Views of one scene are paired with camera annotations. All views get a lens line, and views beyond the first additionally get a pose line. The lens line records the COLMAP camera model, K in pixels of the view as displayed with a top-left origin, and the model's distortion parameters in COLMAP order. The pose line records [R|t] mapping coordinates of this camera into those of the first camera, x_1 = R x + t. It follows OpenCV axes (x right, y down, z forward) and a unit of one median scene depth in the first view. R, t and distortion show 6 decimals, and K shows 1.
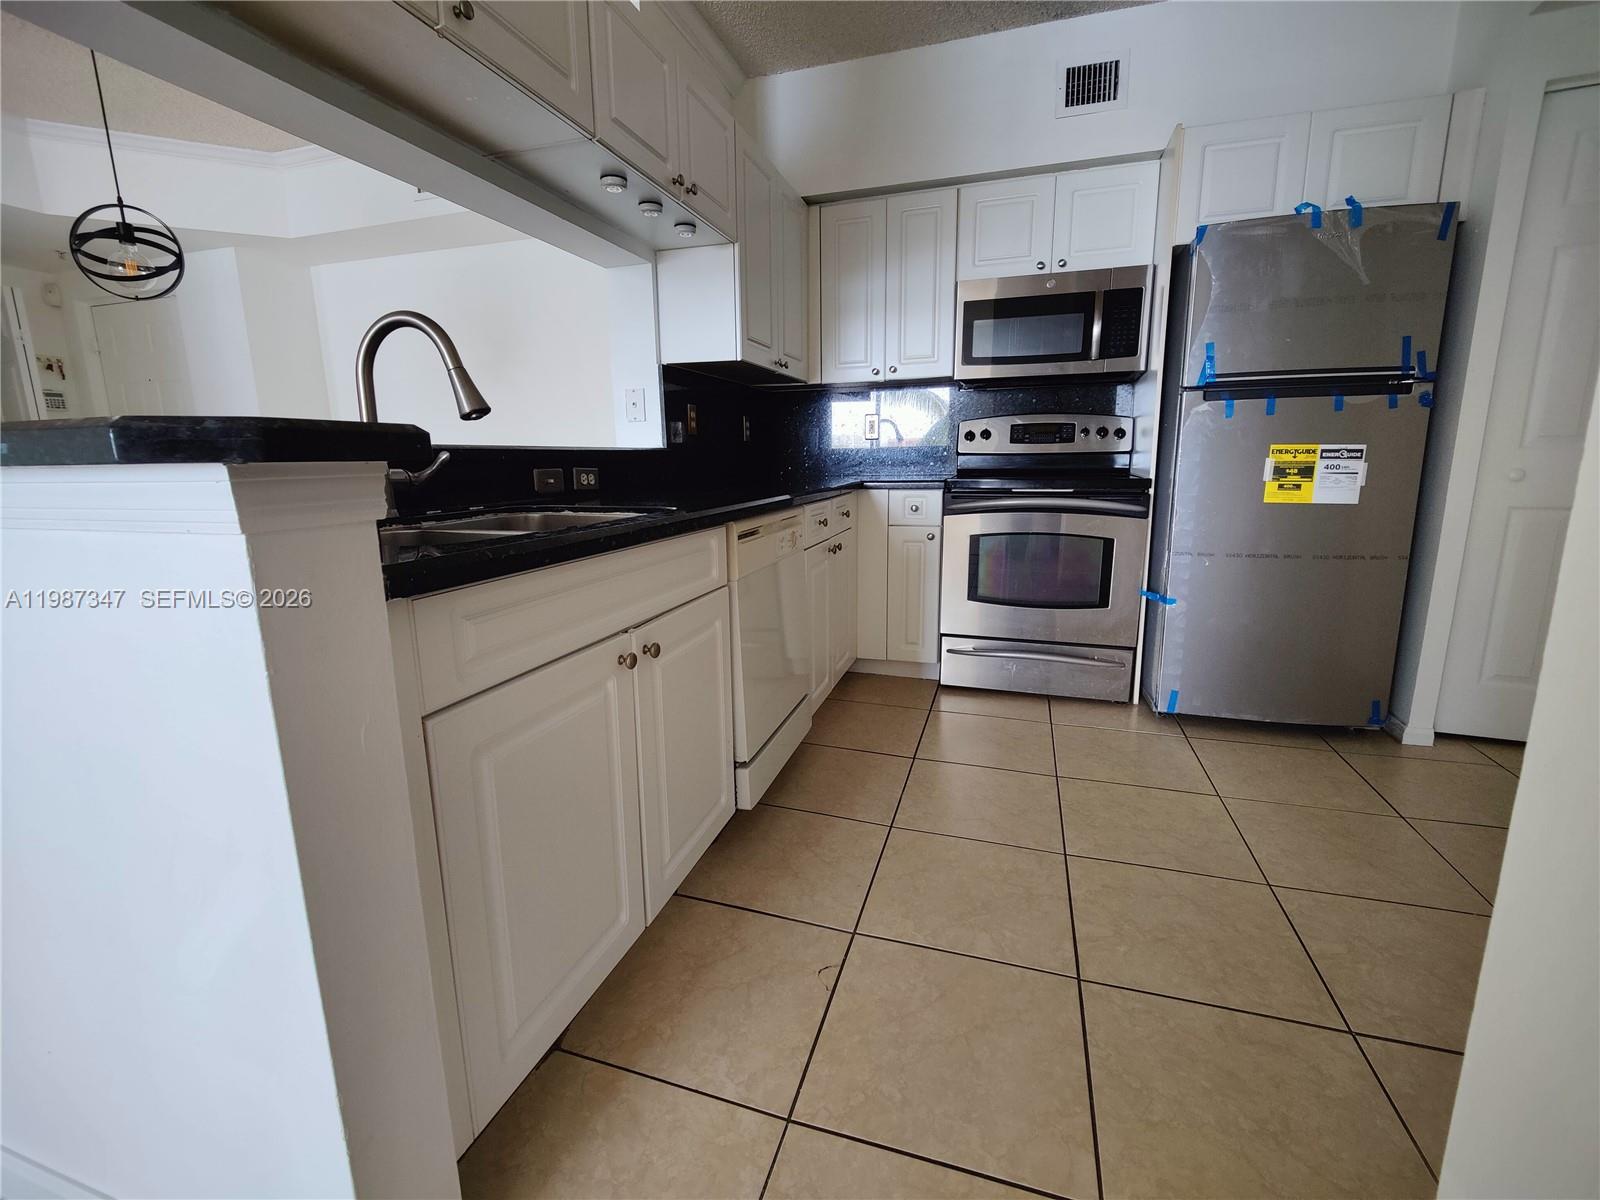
lens RADIAL K [[686.8, 0, 802.5], [0, 686.8, 579.0], [0, 0, 1]] dist [0.025111, -0.025364]
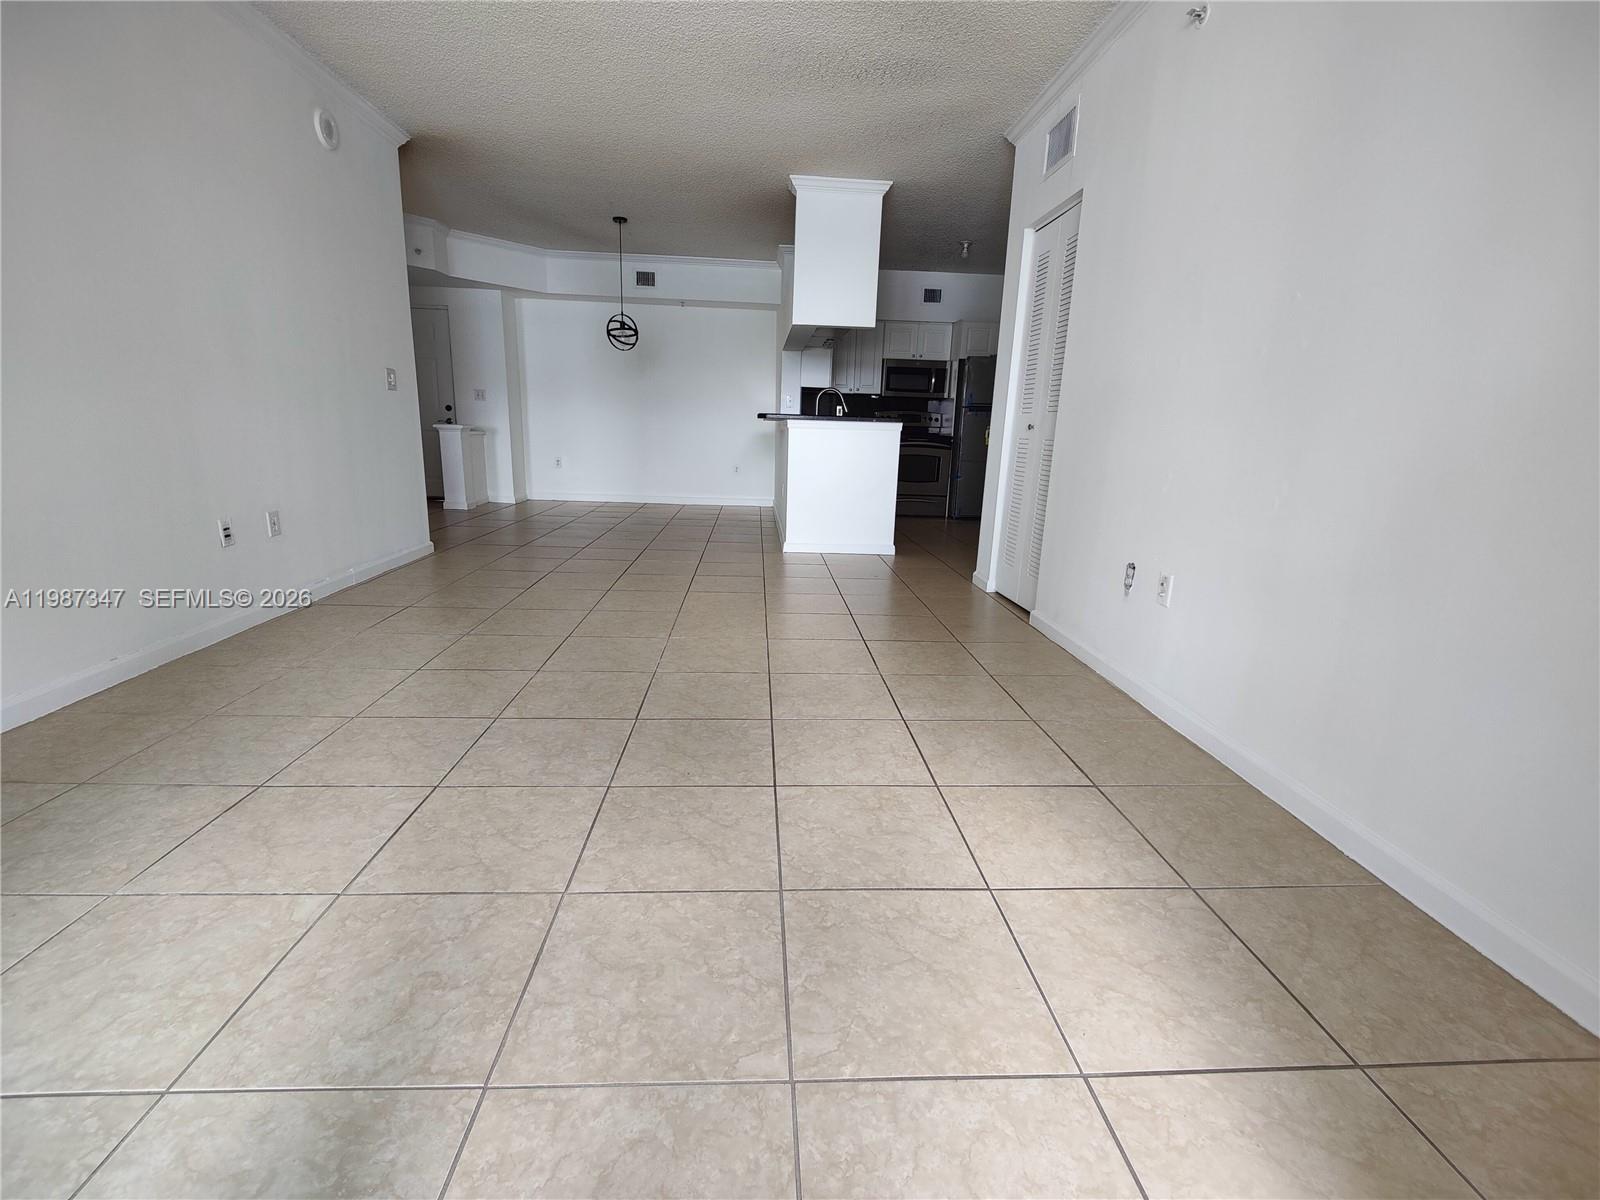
lens RADIAL K [[708.3, 0, 792.9], [0, 708.3, 577.1], [0, 0, 1]] dist [0.044037, -0.045577]
pose [[0.923948, -0.035552, 0.380864, -1.262999], [0.022893, 0.999026, 0.037717, 0.316243], [-0.381834, -0.026129, 0.923862, -1.515754]]
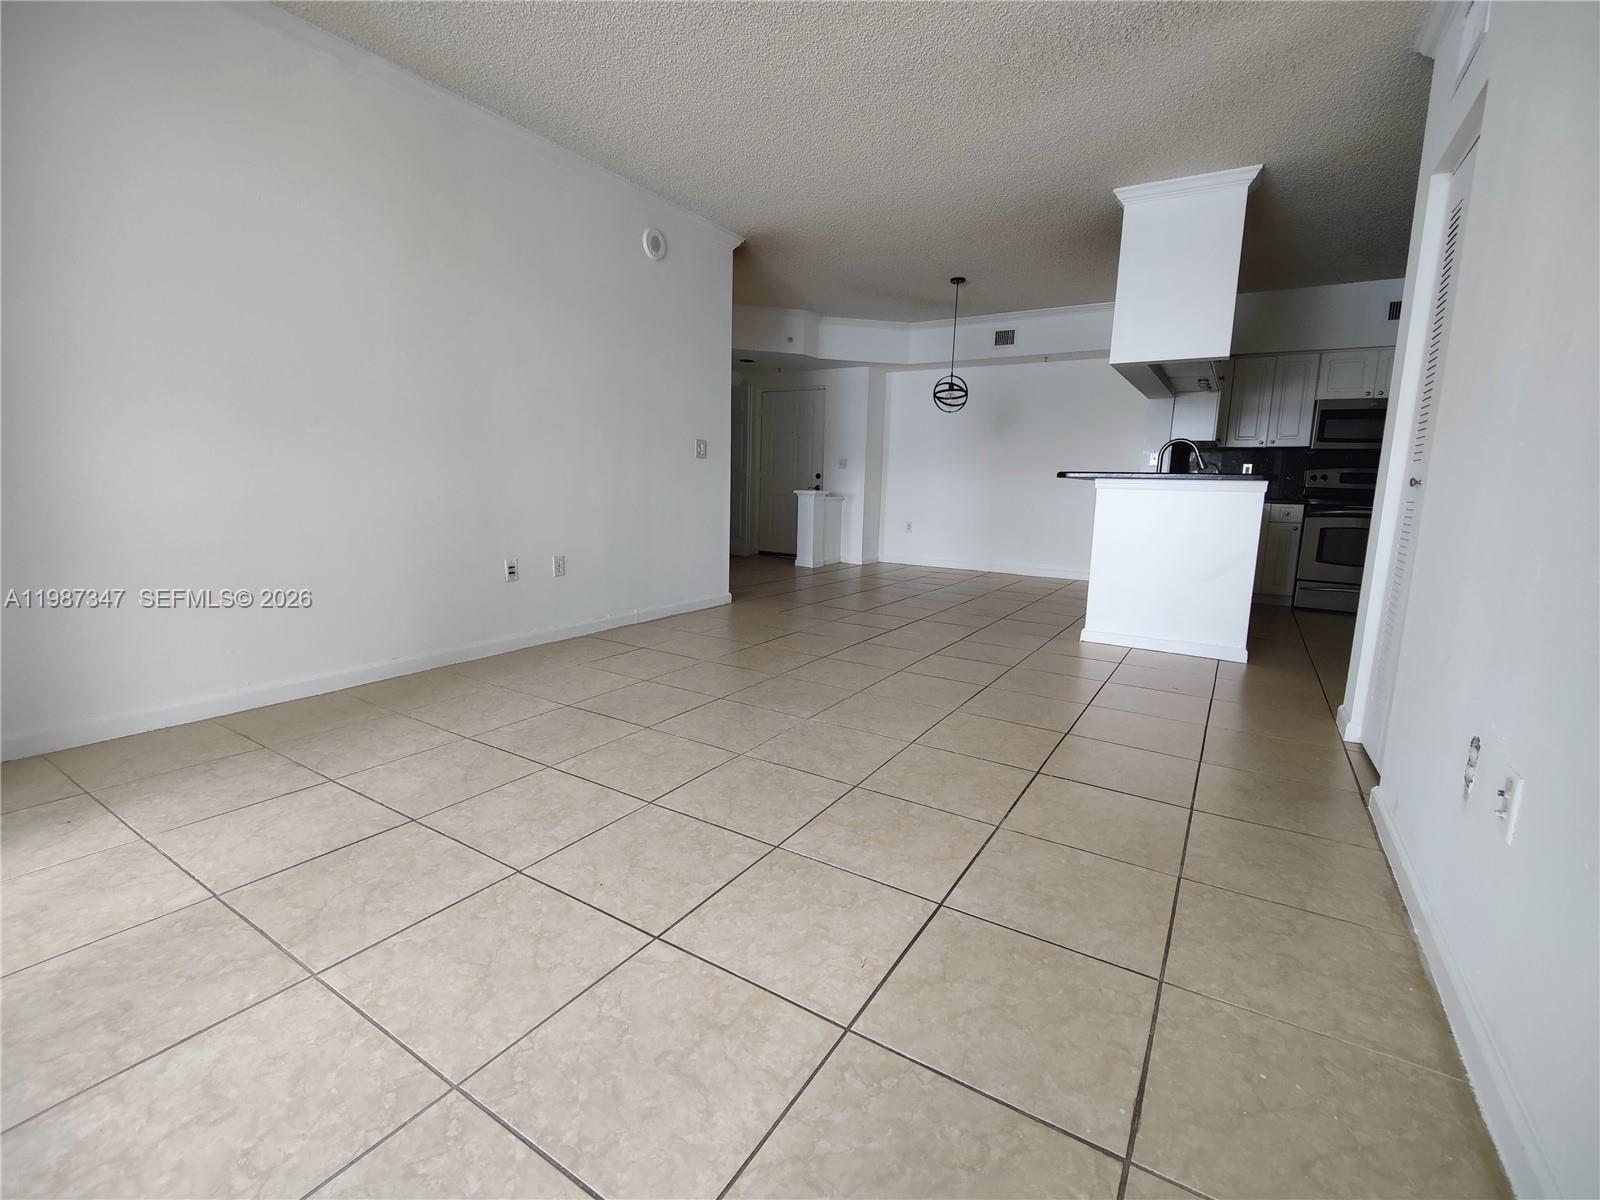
lens RADIAL K [[704.2, 0, 798.1], [0, 704.2, 581.8], [0, 0, 1]] dist [0.013099, -0.012617]
pose [[0.972830, 0.071076, -0.220341, -0.797951], [-0.079939, 0.996300, -0.031559, 0.289318], [0.217283, 0.048315, 0.974912, -1.366446]]
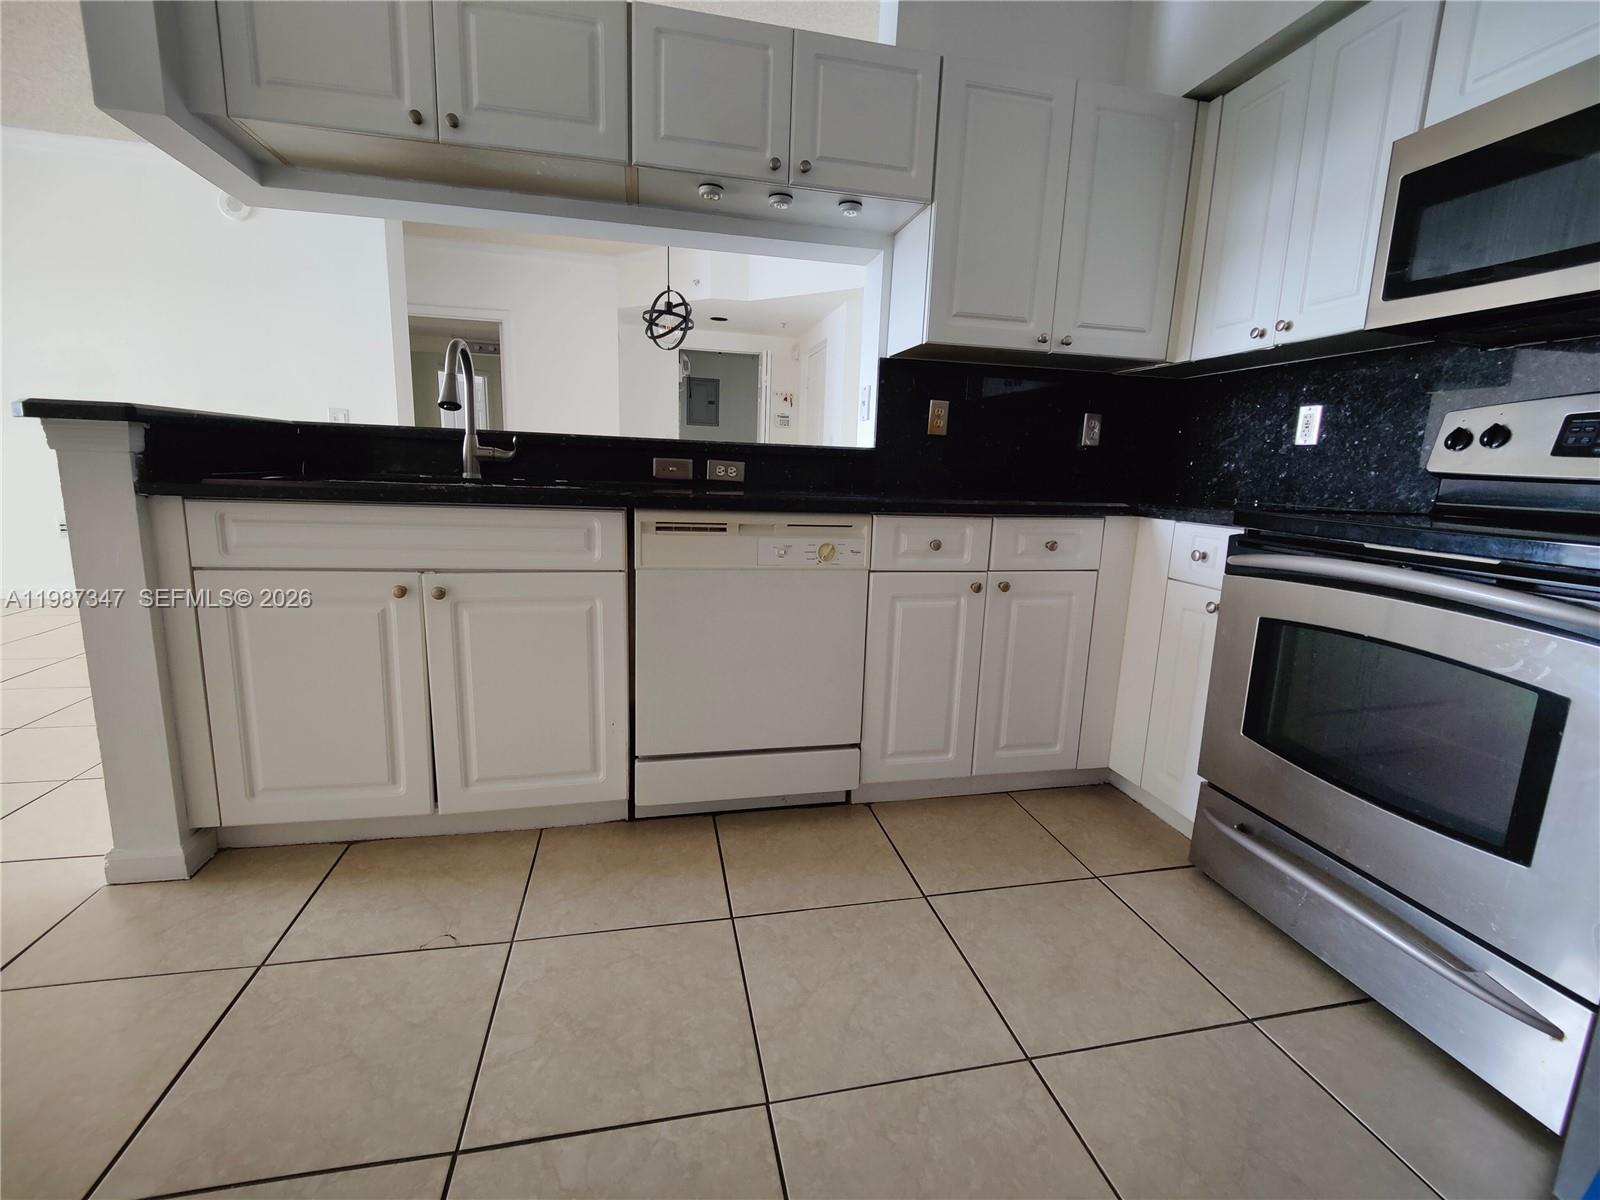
lens RADIAL K [[682.3, 0, 779.5], [0, 682.3, 582.4], [0, 0, 1]] dist [0.010993, -0.012107]
pose [[0.498522, 0.174901, -0.849050, 0.516239], [-0.195010, 0.976957, 0.086749, -0.064062], [0.844658, 0.122327, 0.521142, 0.406593]]
